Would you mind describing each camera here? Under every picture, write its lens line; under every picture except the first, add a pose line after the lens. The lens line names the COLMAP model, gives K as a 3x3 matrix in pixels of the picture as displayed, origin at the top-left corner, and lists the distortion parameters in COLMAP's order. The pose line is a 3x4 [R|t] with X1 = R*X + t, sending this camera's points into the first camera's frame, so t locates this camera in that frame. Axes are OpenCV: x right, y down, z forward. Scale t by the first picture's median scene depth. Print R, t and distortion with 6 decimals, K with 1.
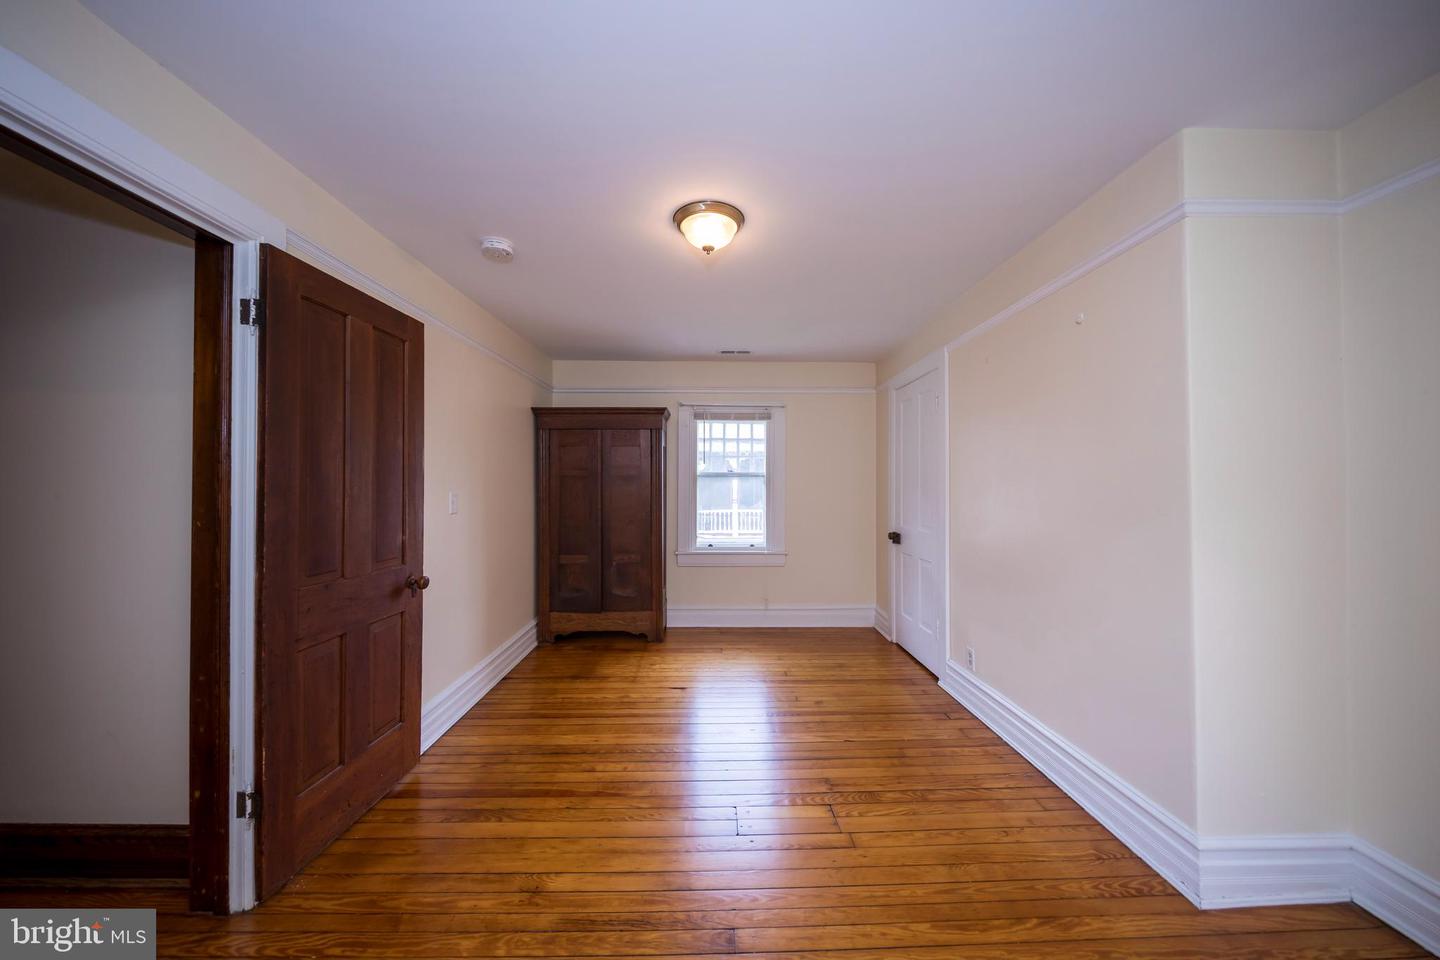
lens RADIAL K [[480.2, 0, 721.1], [0, 480.2, 478.5], [0, 0, 1]] dist [0.000991, 0.000045]
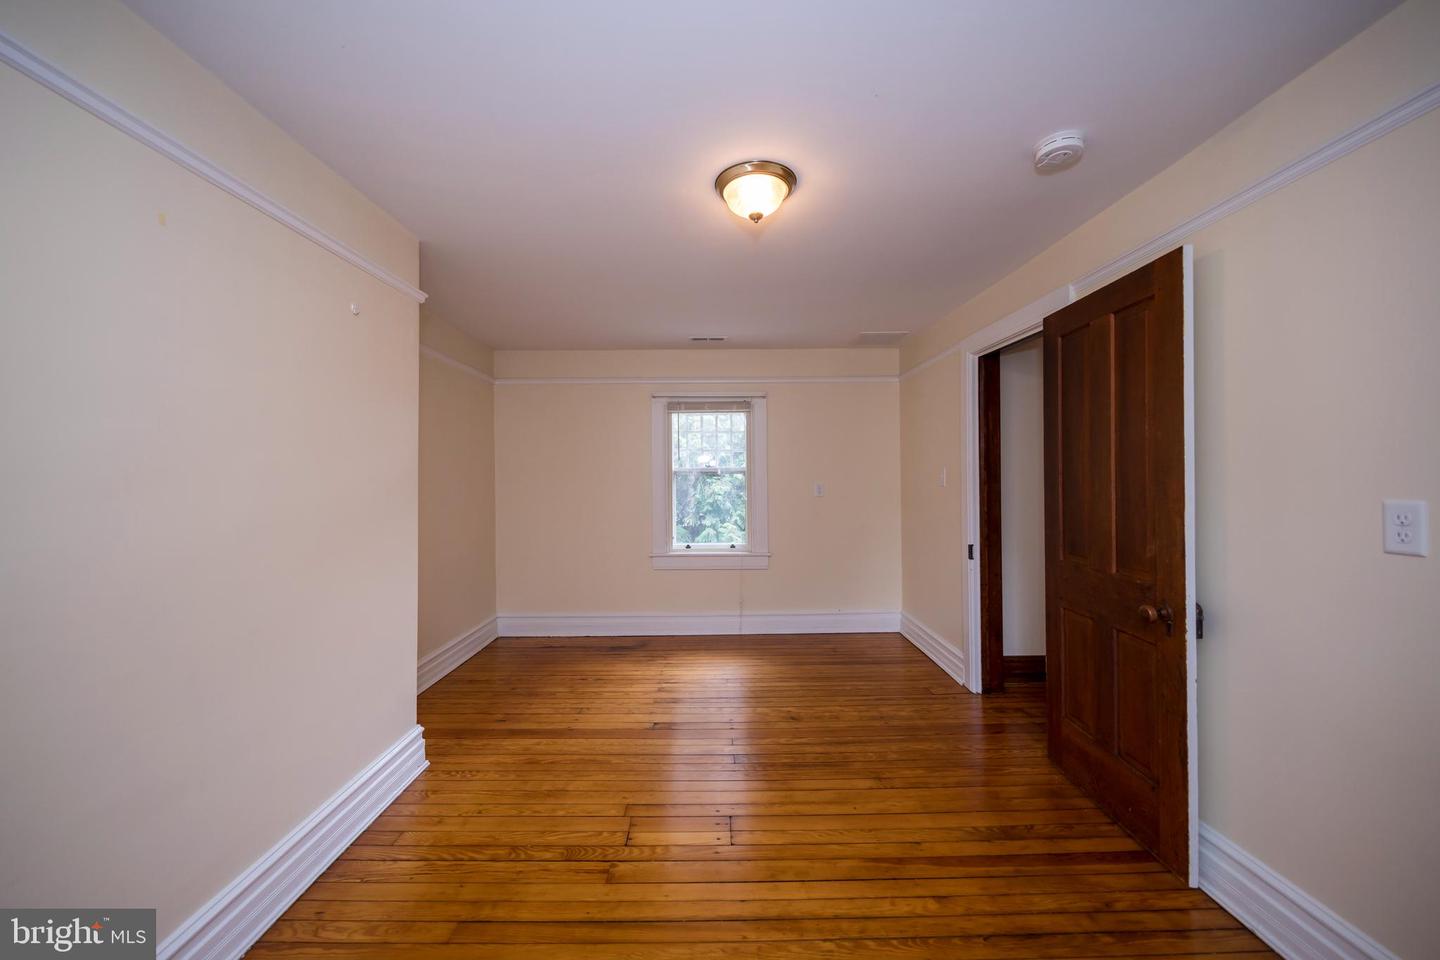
lens RADIAL K [[539.0, 0, 720.4], [0, 539.0, 480.8], [0, 0, 1]] dist [0.000012, 0.000004]
pose [[-0.999961, 0.008249, 0.003275, 0.041626], [0.008232, 0.999952, -0.005297, 0.009649], [-0.003319, -0.005270, -0.999981, 1.979398]]
